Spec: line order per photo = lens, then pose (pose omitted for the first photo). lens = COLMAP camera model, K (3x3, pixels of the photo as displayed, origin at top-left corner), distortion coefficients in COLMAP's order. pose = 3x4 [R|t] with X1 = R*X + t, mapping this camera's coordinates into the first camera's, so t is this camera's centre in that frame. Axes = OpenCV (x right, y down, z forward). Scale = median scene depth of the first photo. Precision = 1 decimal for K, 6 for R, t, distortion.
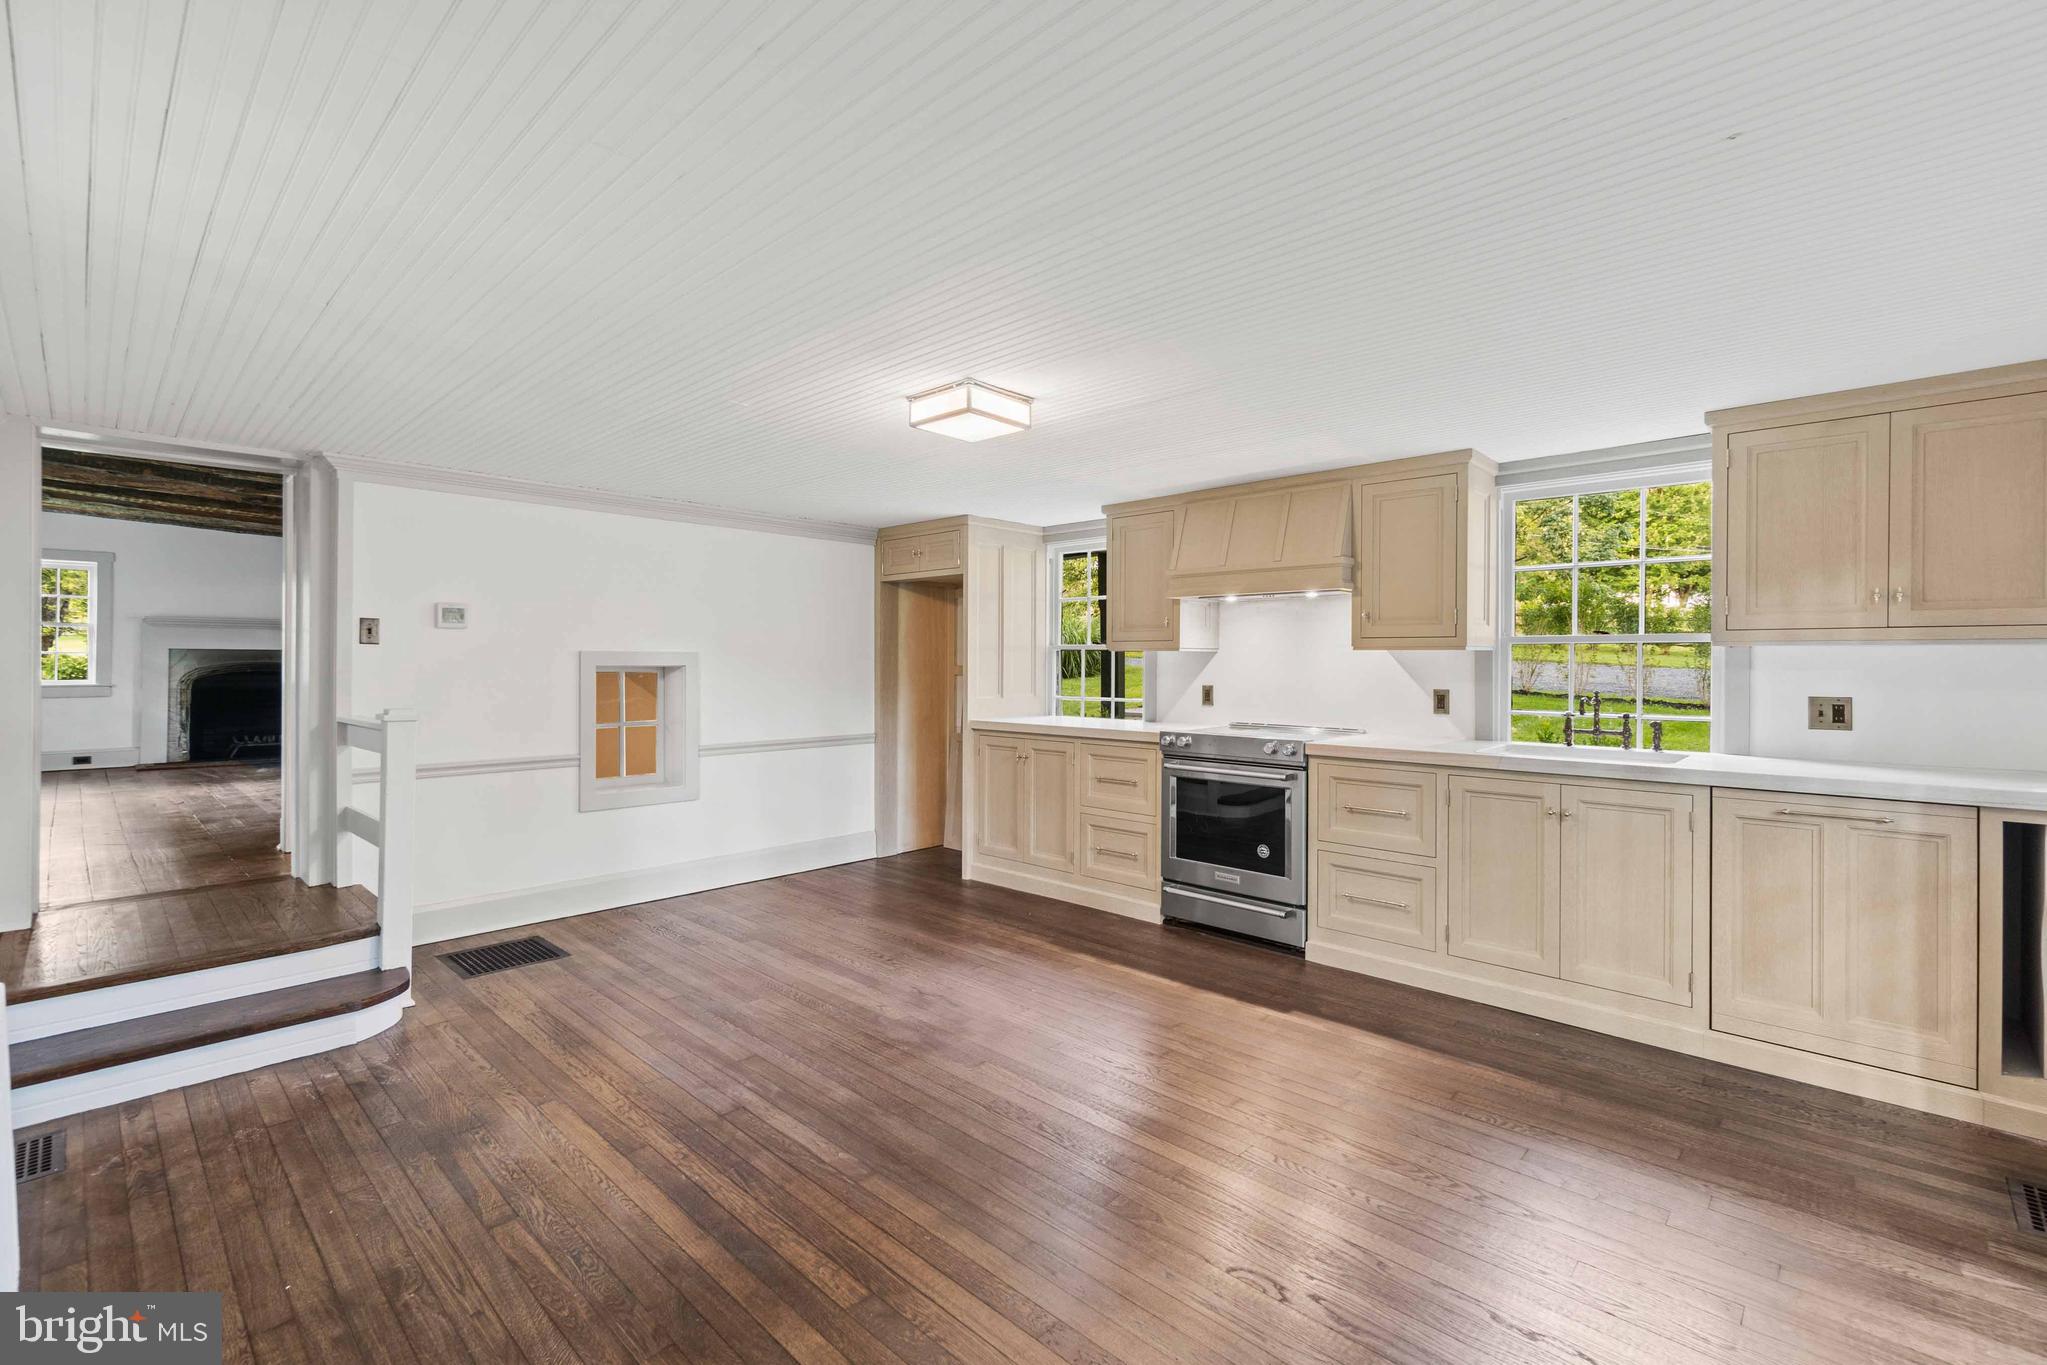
lens RADIAL K [[898.9, 0, 1028.0], [0, 898.9, 665.4], [0, 0, 1]] dist [0.000332, 0.000273]
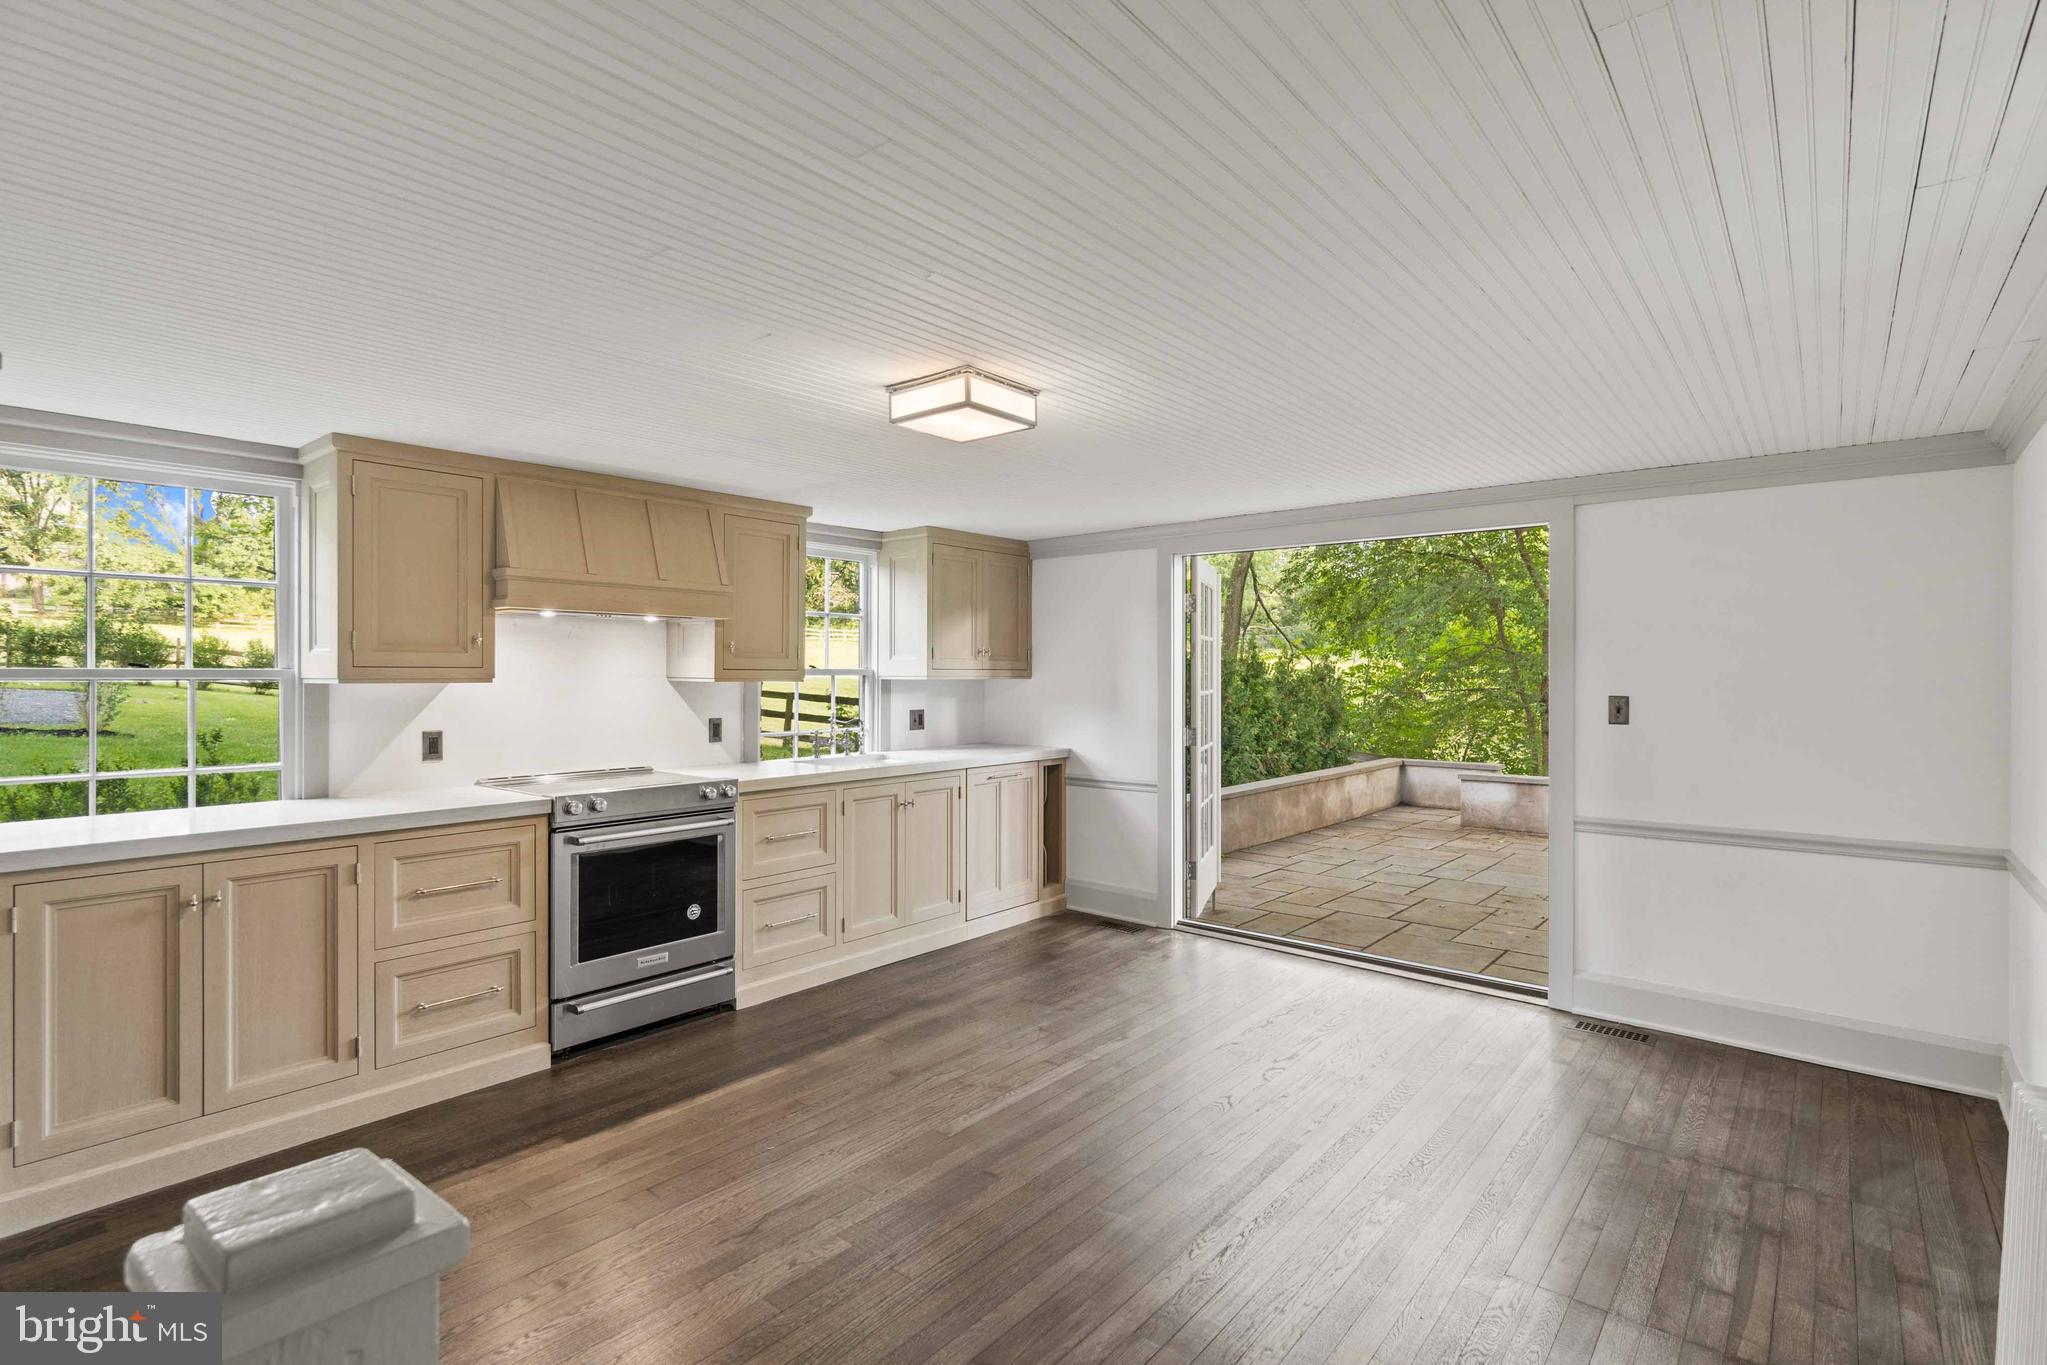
lens RADIAL K [[991.2, 0, 1023.5], [0, 991.2, 682.5], [0, 0, 1]] dist [-0.011755, 0.008077]
pose [[-0.067505, -0.014917, 0.997607, -0.728072], [0.002627, 0.999882, 0.015129, -0.031482], [-0.997715, 0.003642, -0.067458, 0.751107]]
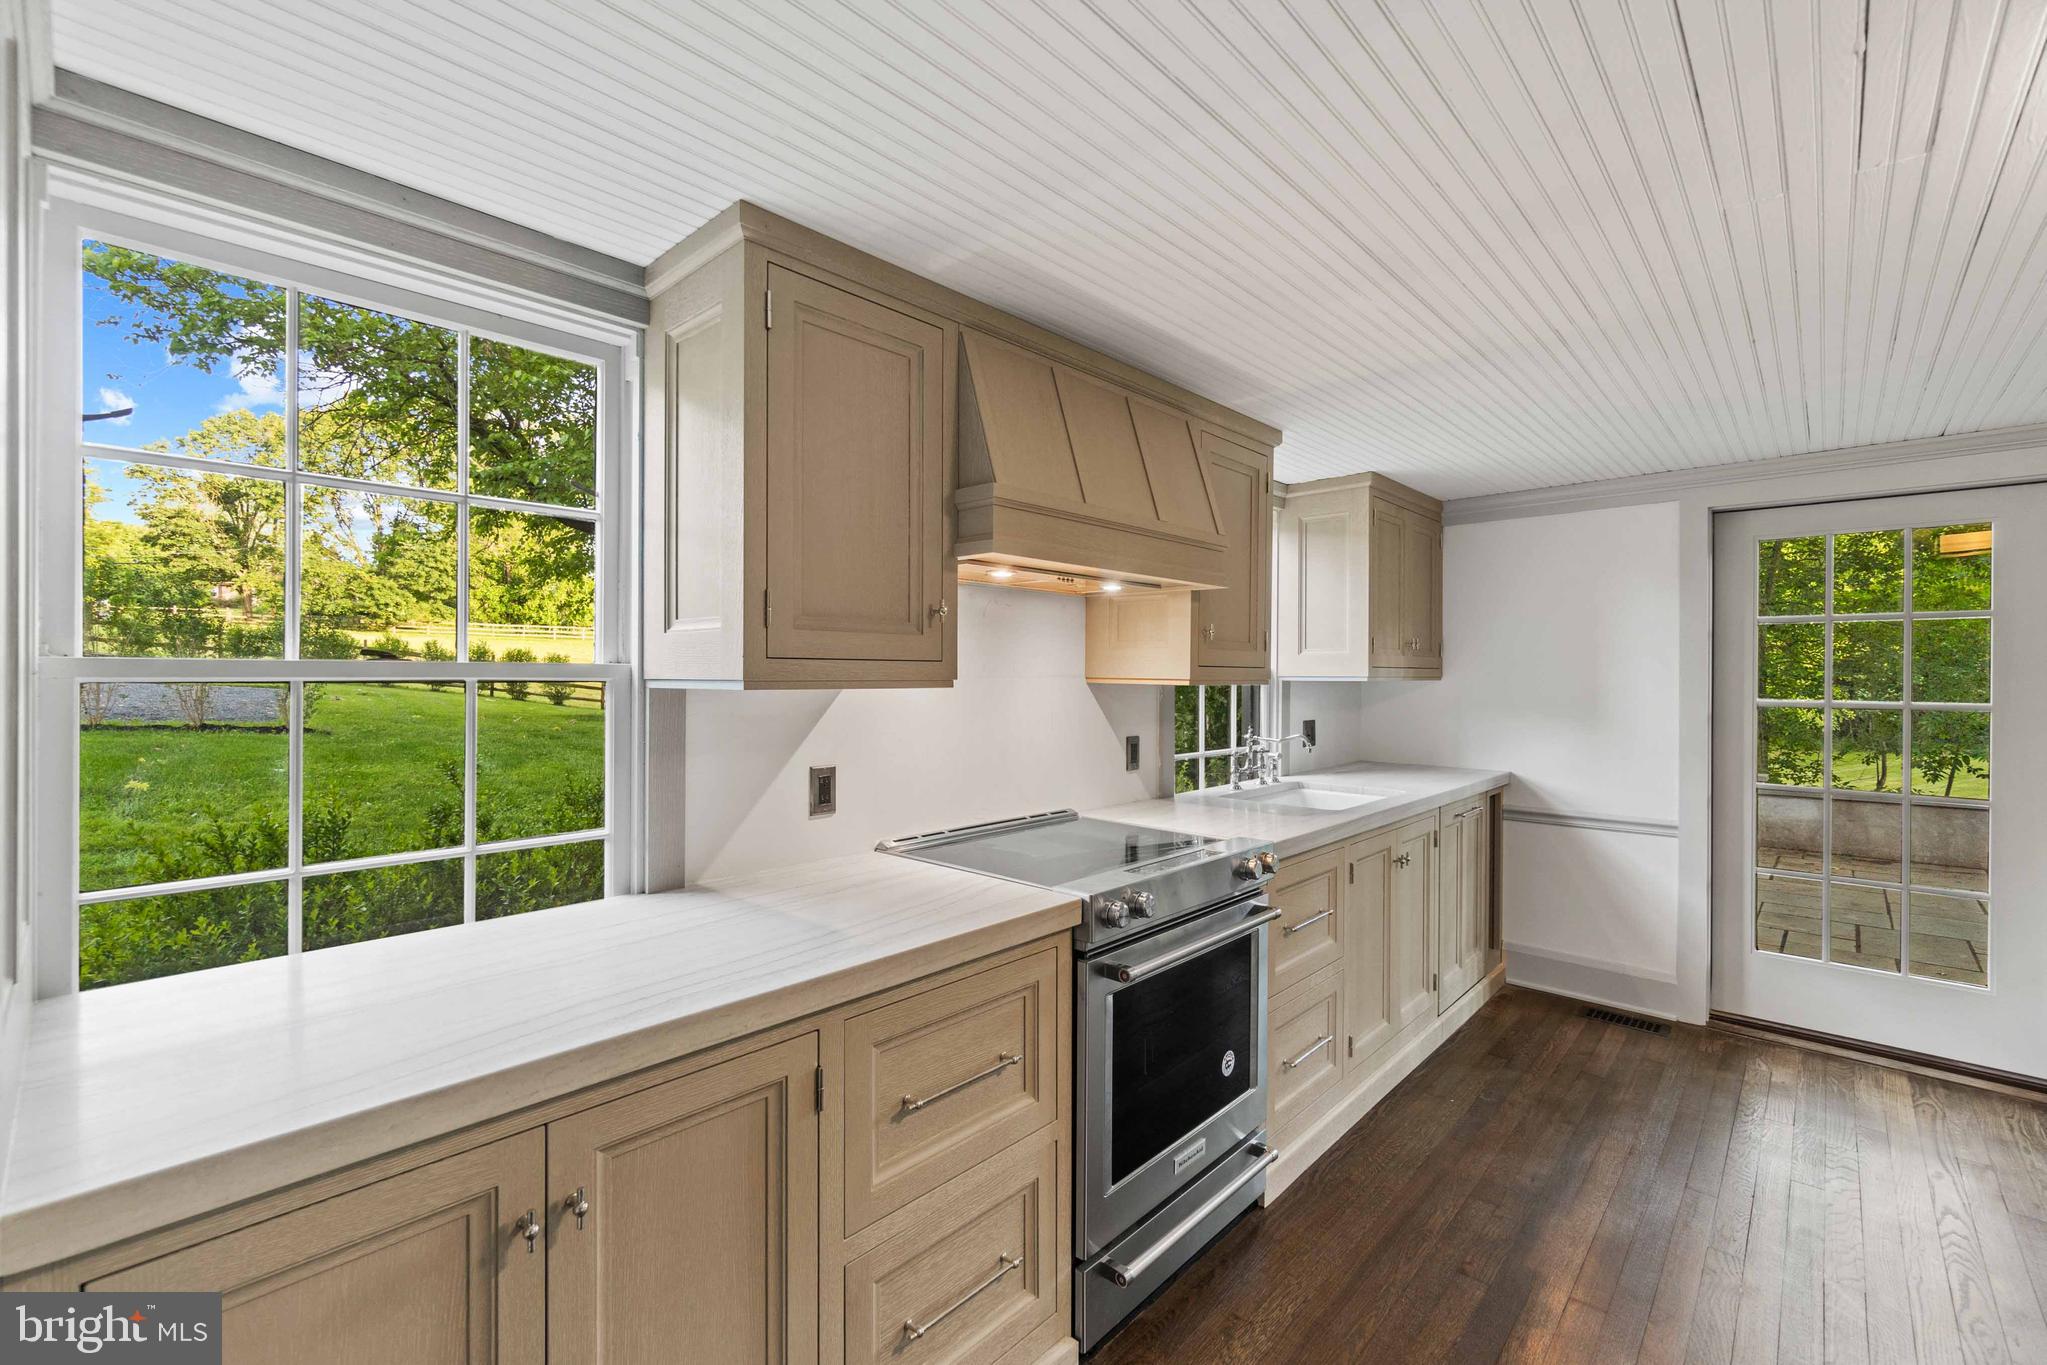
lens RADIAL K [[876.8, 0, 1015.1], [0, 876.8, 683.9], [0, 0, 1]] dist [-0.001794, 0.000372]
pose [[-0.002233, -0.018328, 0.999830, -0.258787], [0.001015, 0.999831, 0.018330, -0.029577], [-0.999997, 0.001055, -0.002214, 1.140041]]
